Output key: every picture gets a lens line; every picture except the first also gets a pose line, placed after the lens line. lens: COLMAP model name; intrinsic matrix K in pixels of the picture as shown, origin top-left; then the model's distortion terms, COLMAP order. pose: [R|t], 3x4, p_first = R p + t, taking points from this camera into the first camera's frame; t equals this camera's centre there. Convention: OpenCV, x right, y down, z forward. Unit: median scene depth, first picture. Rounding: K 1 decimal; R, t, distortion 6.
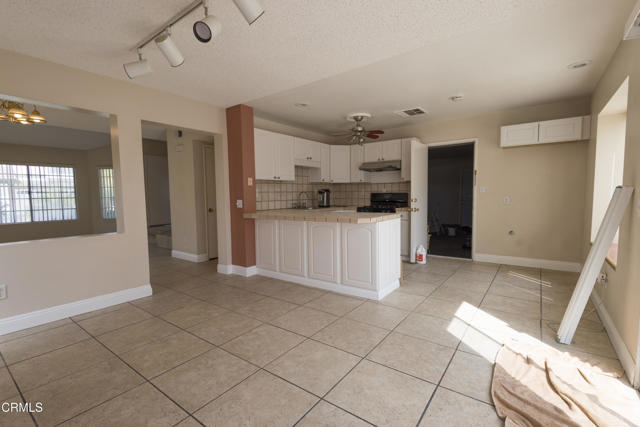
lens RADIAL K [[293.1, 0, 320.0], [0, 293.1, 213.5], [0, 0, 1]] dist [0.012457, 0.000028]
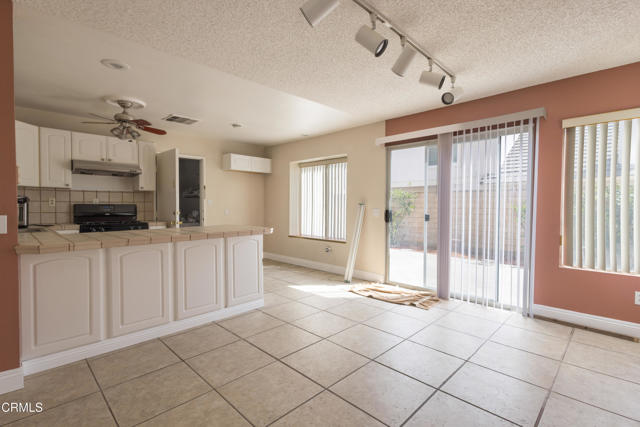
lens RADIAL K [[303.8, 0, 320.0], [0, 303.8, 213.5], [0, 0, 1]] dist [0.013855, -0.000002]
pose [[0.140045, -0.014307, 0.990042, -0.543085], [0.061257, 0.998105, 0.005758, -0.020034], [-0.988249, 0.059841, 0.140656, 0.396229]]
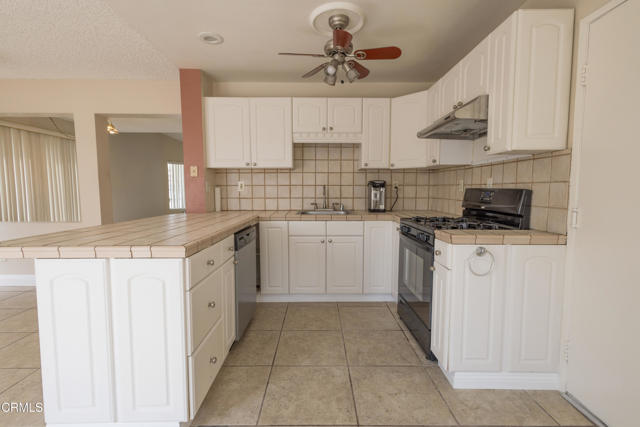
lens RADIAL K [[298.9, 0, 320.0], [0, 298.9, 213.5], [0, 0, 1]] dist [0.010744, 0.000035]
pose [[0.602105, 0.076596, -0.794735, 0.479298], [-0.060524, 0.996902, 0.050227, -0.049636], [0.796120, 0.017859, 0.604875, 0.665268]]
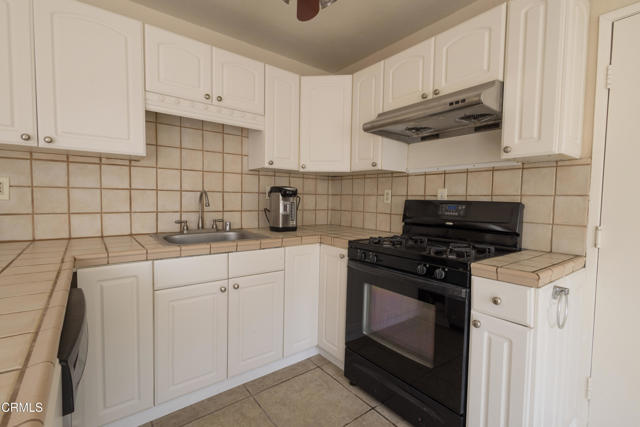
lens RADIAL K [[293.1, 0, 320.0], [0, 293.1, 213.5], [0, 0, 1]] dist [0.012457, 0.000028]
pose [[0.961754, 0.041217, -0.270797, 0.204190], [-0.045781, 0.998896, -0.010557, -0.052257], [0.270063, 0.022550, 0.962579, 0.738201]]
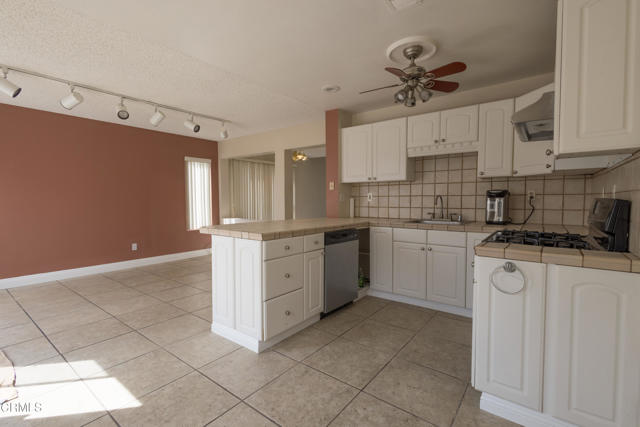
lens RADIAL K [[293.1, 0, 320.0], [0, 293.1, 213.5], [0, 0, 1]] dist [0.012457, 0.000028]
pose [[-0.016034, 0.060018, -0.998069, 0.629084], [-0.065201, 0.996010, 0.060942, -0.062252], [0.997743, 0.066052, -0.012057, 0.818665]]
